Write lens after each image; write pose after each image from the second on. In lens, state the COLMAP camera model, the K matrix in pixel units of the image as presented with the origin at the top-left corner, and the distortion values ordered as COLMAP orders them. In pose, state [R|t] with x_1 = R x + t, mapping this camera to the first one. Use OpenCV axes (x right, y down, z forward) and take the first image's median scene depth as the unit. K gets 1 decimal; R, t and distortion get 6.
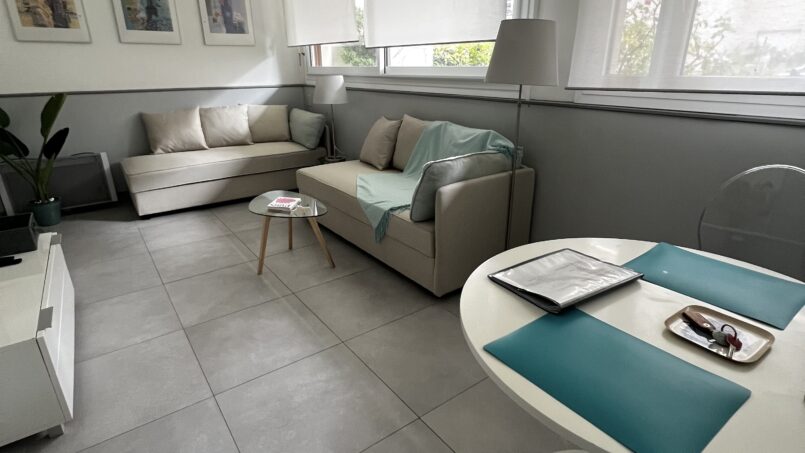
lens RADIAL K [[423.8, 0, 401.9], [0, 423.8, 219.9], [0, 0, 1]] dist [-0.007156, -0.000762]
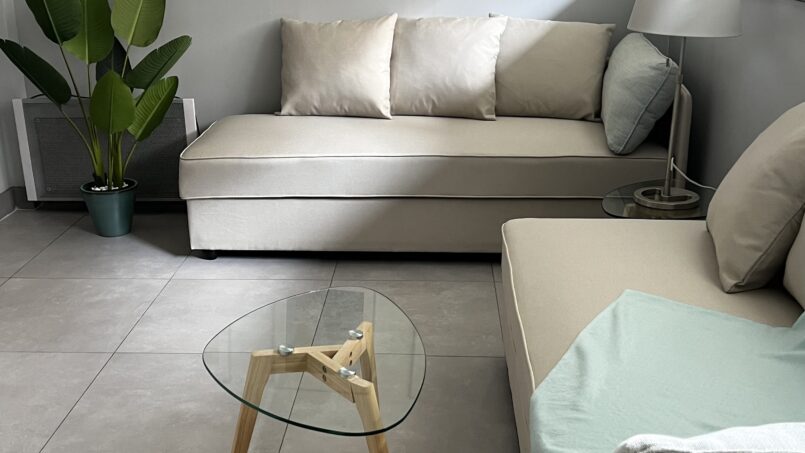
lens RADIAL K [[891.0, 0, 407.4], [0, 891.0, 226.5], [0, 0, 1]] dist [0.033794, 0.000000]
pose [[0.784121, 0.201785, -0.586888, 0.106506], [-0.212481, 0.975801, 0.051614, -0.125285], [0.583101, 0.084231, 0.808021, 0.347512]]
